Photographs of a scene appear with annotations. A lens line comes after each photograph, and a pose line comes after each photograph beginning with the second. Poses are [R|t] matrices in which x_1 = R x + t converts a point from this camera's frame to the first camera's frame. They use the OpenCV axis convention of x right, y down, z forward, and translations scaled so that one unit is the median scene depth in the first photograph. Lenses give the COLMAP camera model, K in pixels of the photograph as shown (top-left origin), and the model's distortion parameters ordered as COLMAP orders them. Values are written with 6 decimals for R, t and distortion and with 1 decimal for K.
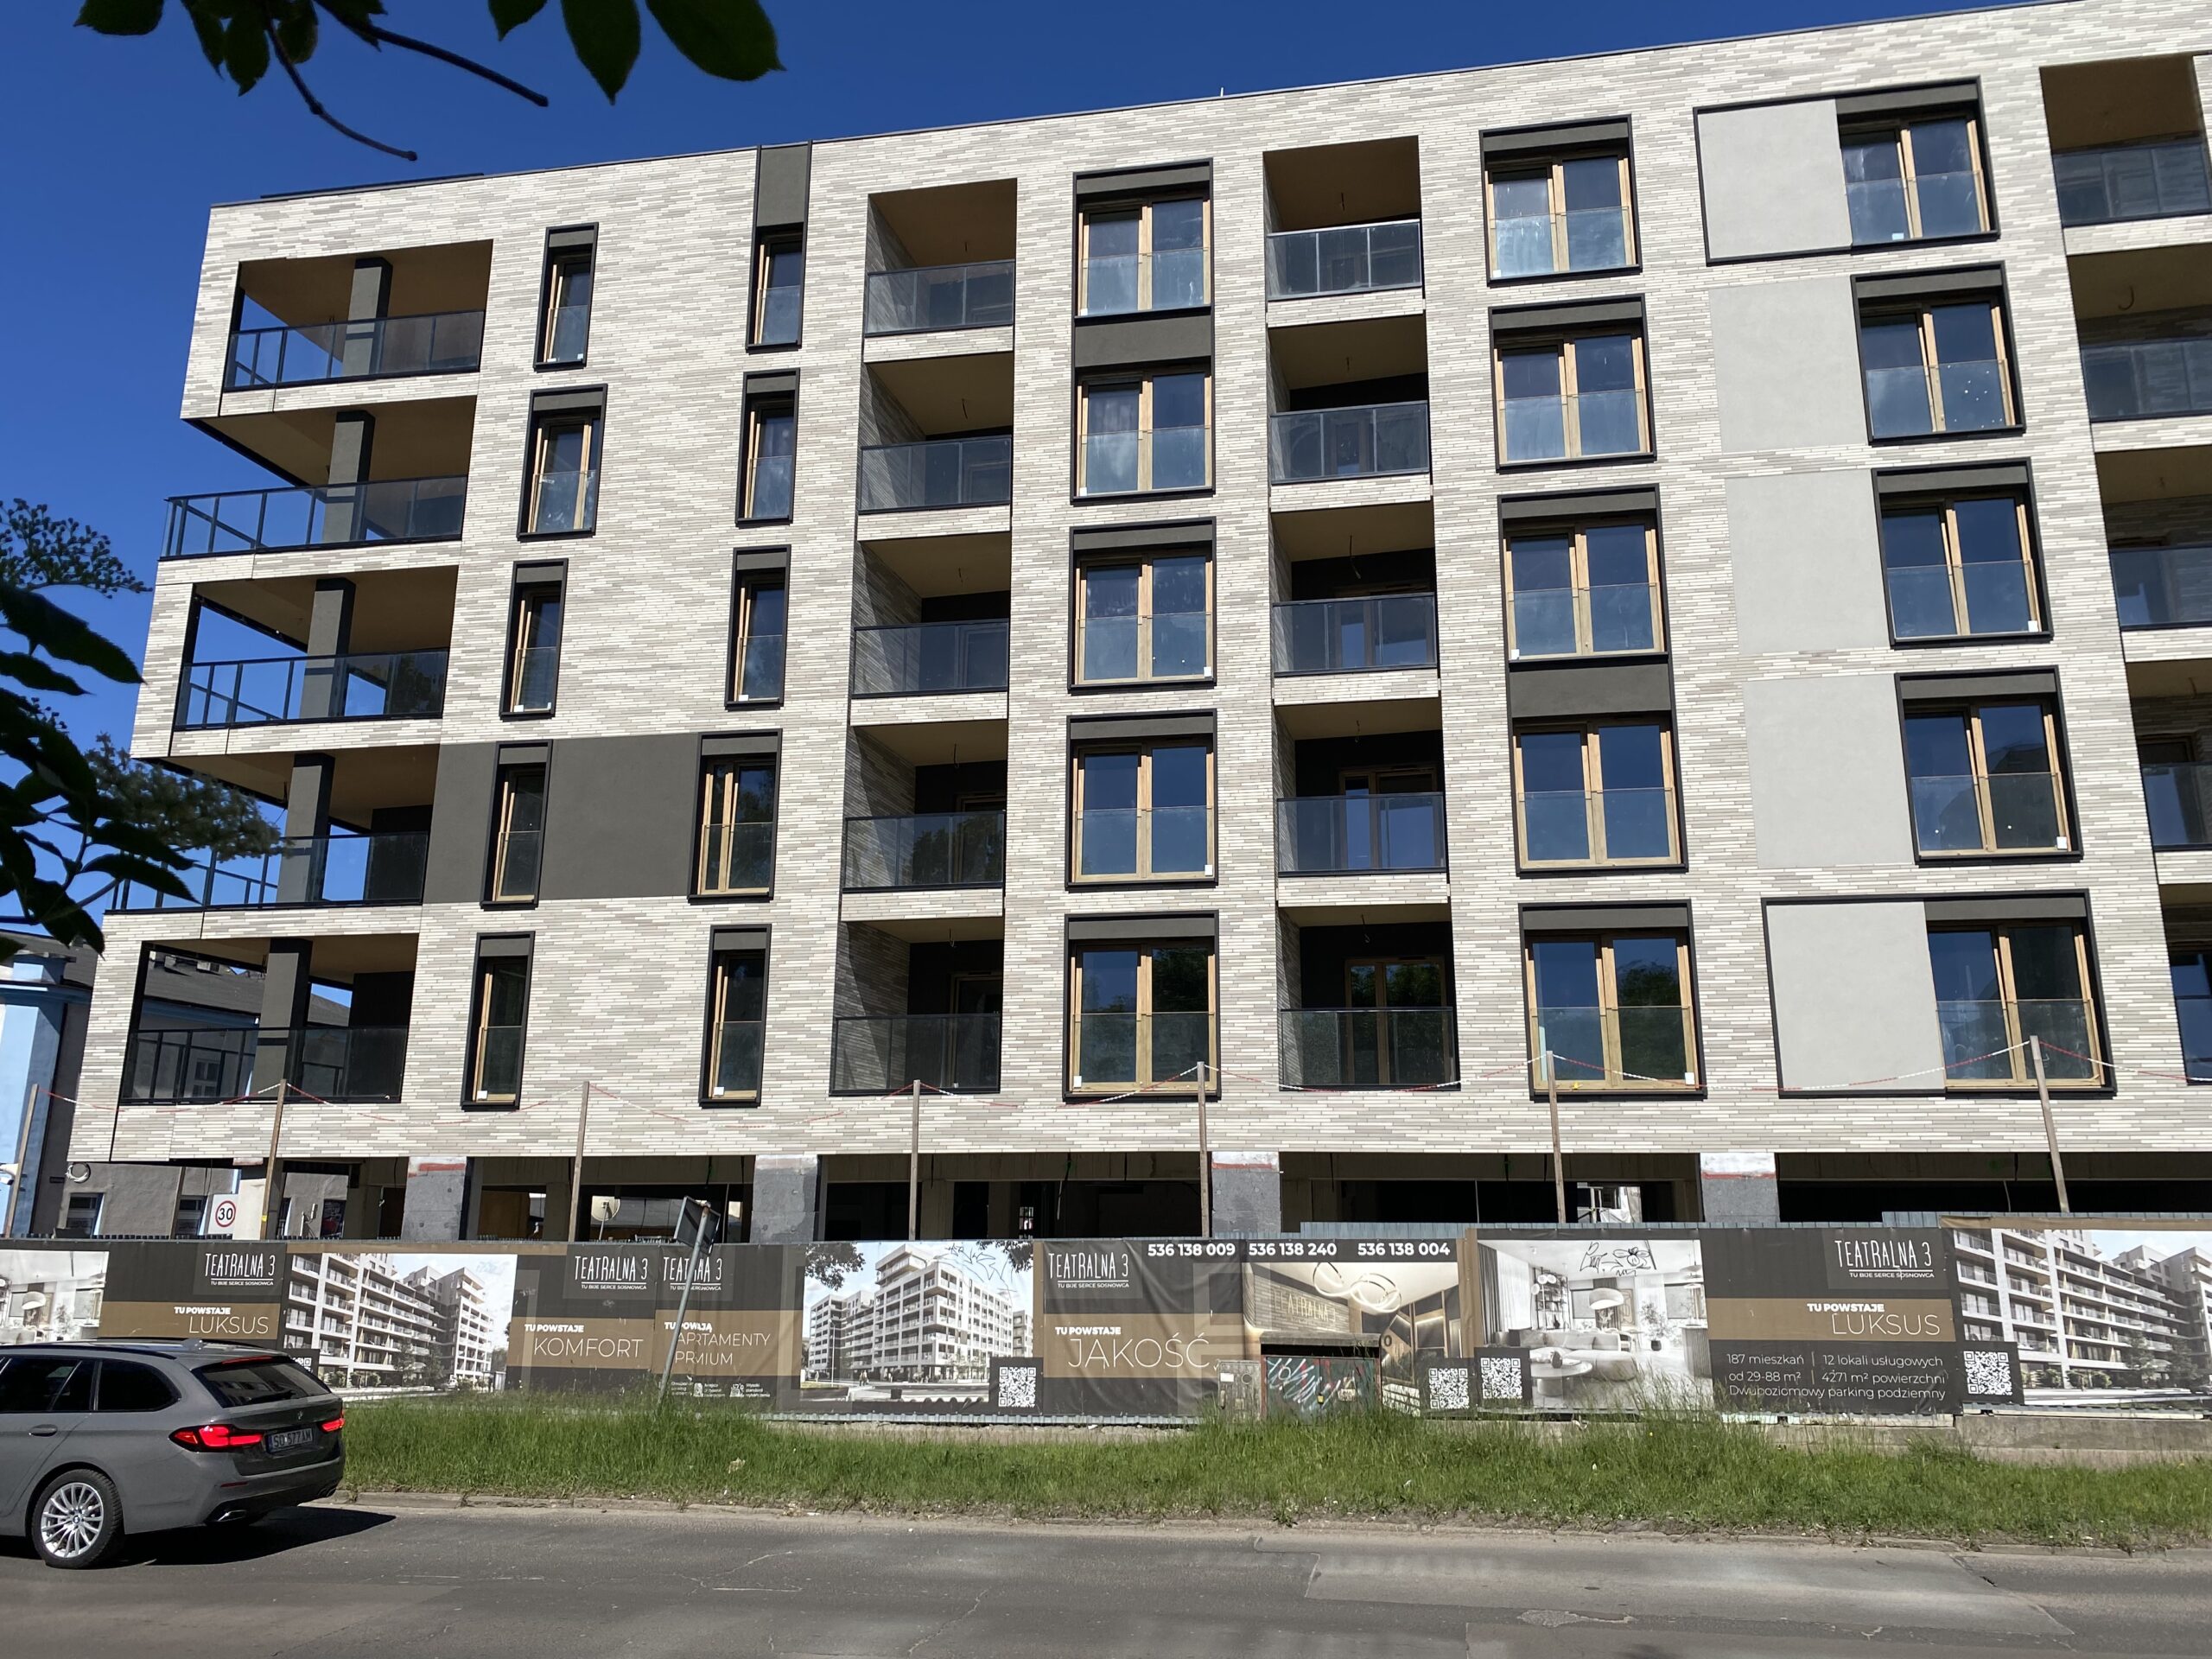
lens RADIAL K [[1641.4, 0, 1163.8], [0, 1641.4, 835.0], [0, 0, 1]] dist [0.031320, -0.041684]
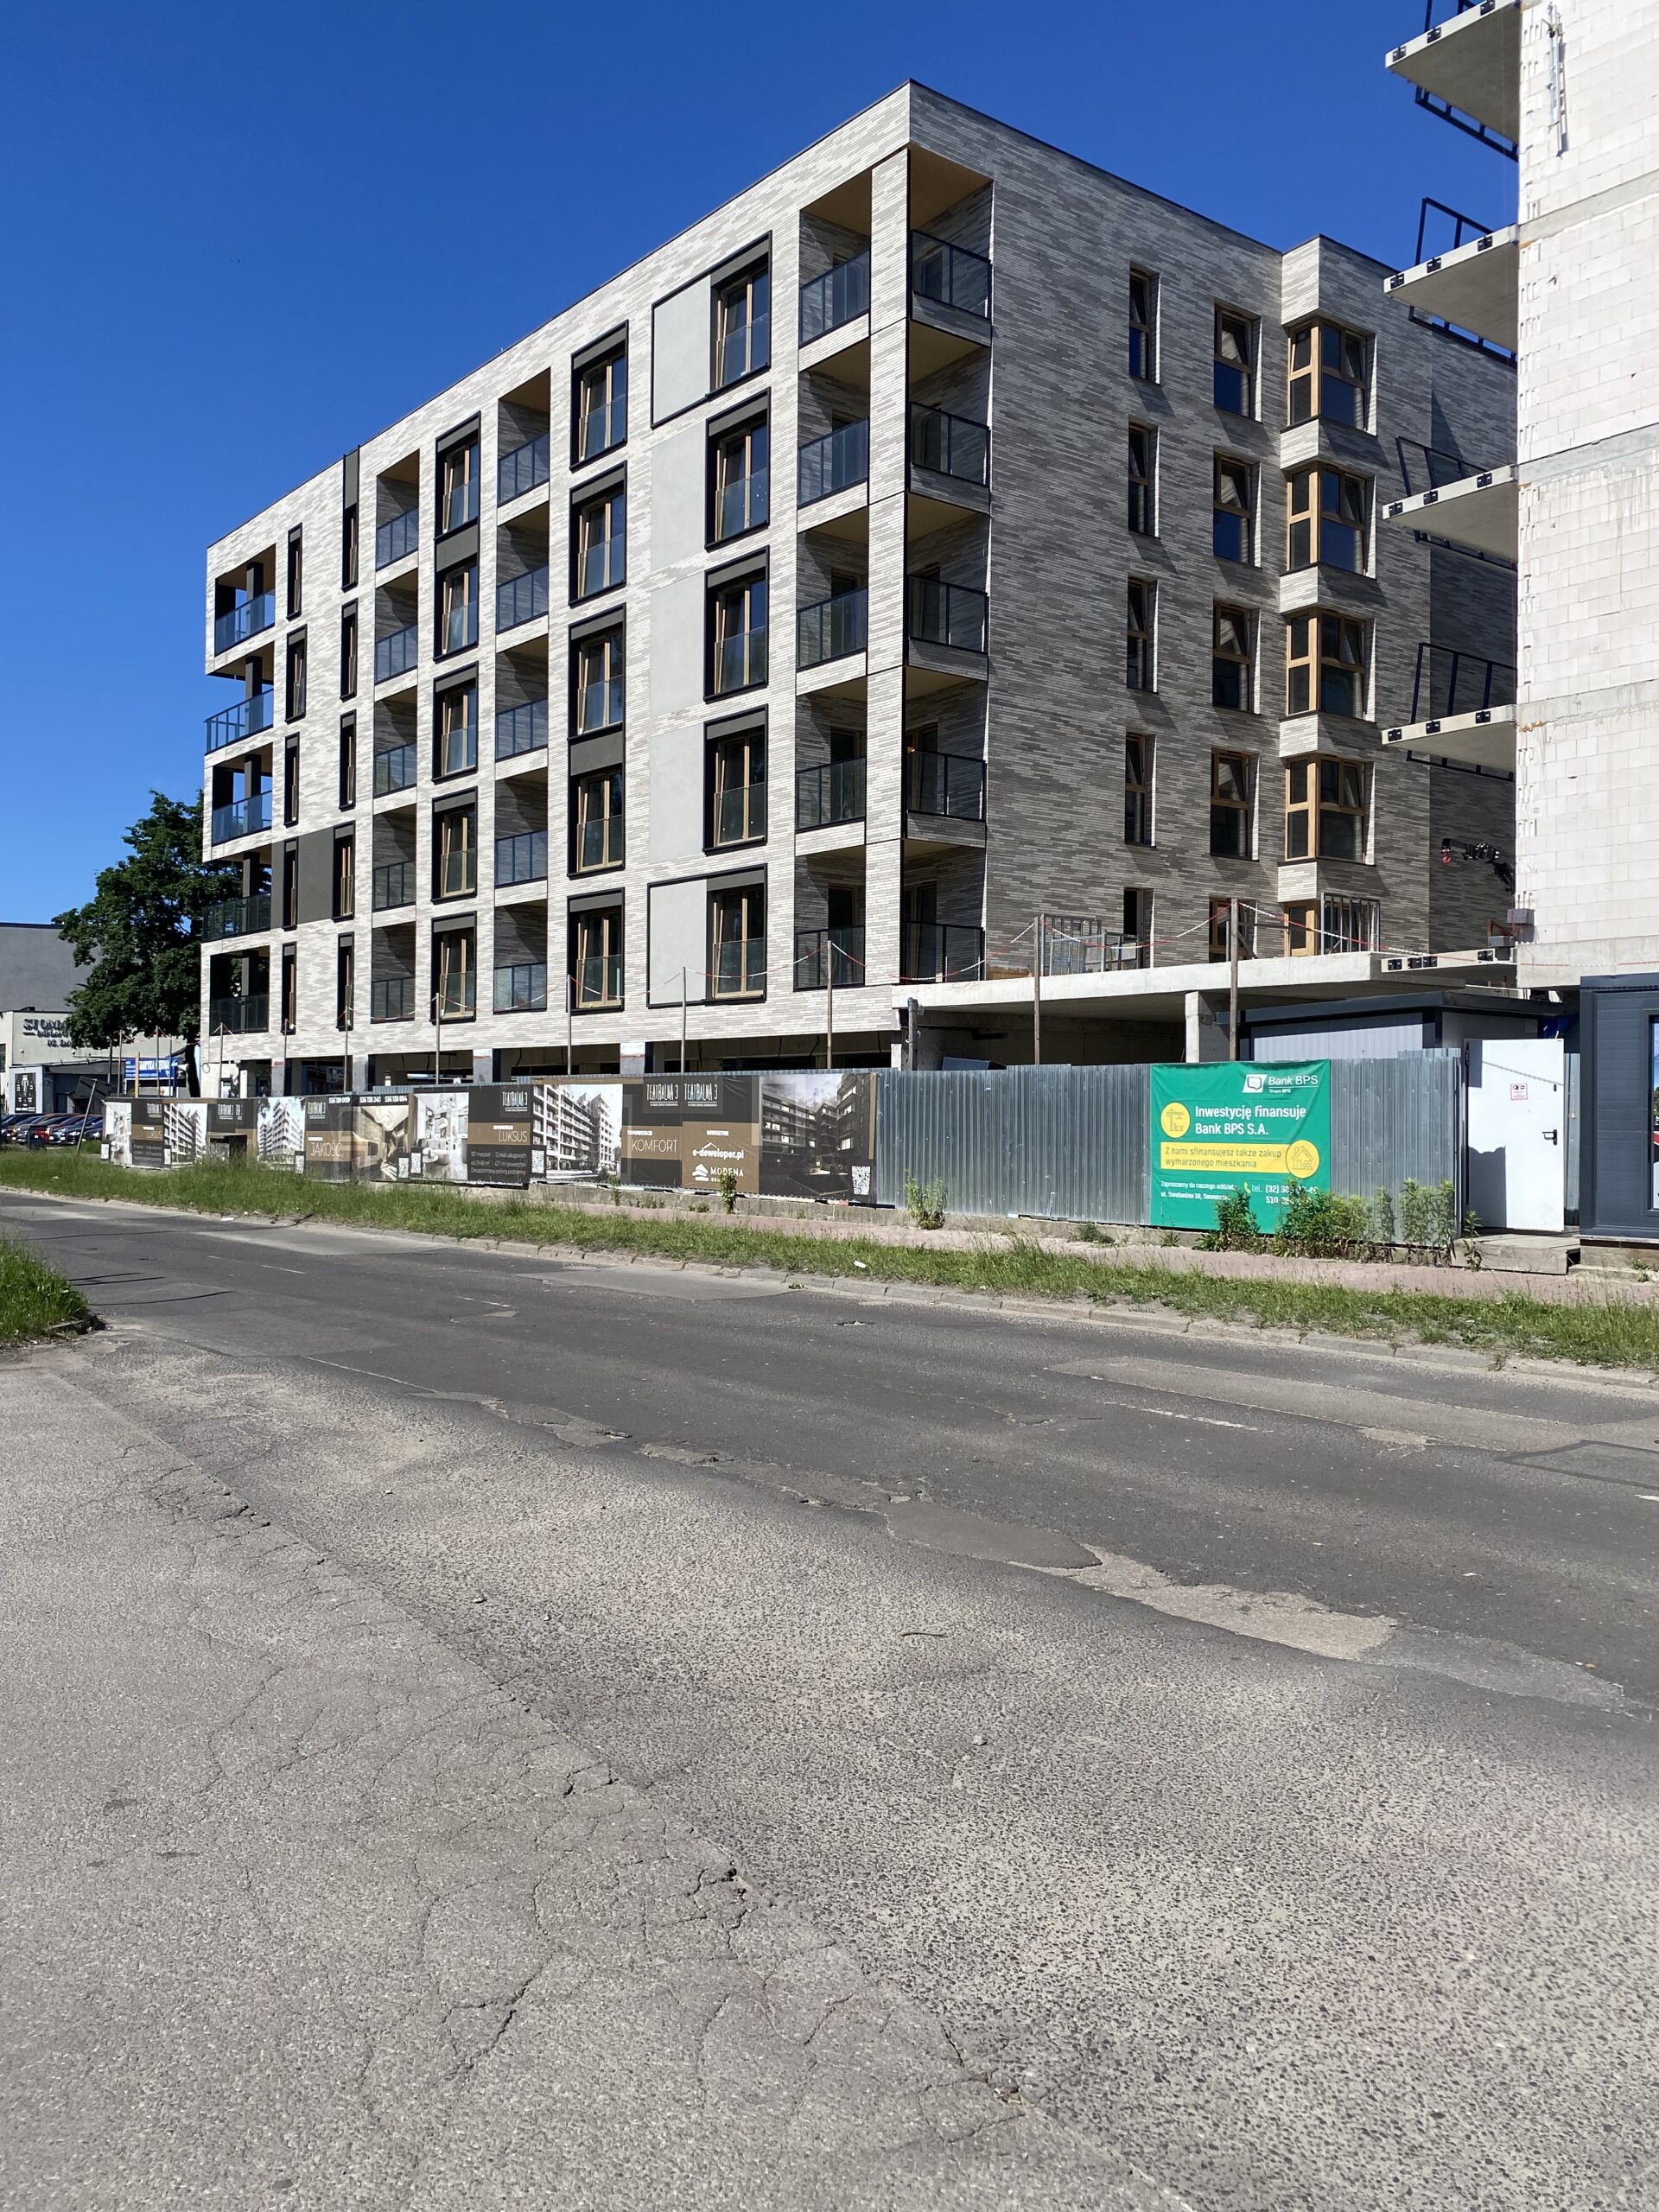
lens RADIAL K [[1744.3, 0, 829.5], [0, 1744.3, 1106.0], [0, 0, 1]] dist [0.102884, -0.243591]
pose [[0.757894, 0.000560, -0.652377, 1.459574], [0.145433, 0.974689, 0.169793, -0.012442], [0.635960, -0.223563, 0.738630, -0.159307]]
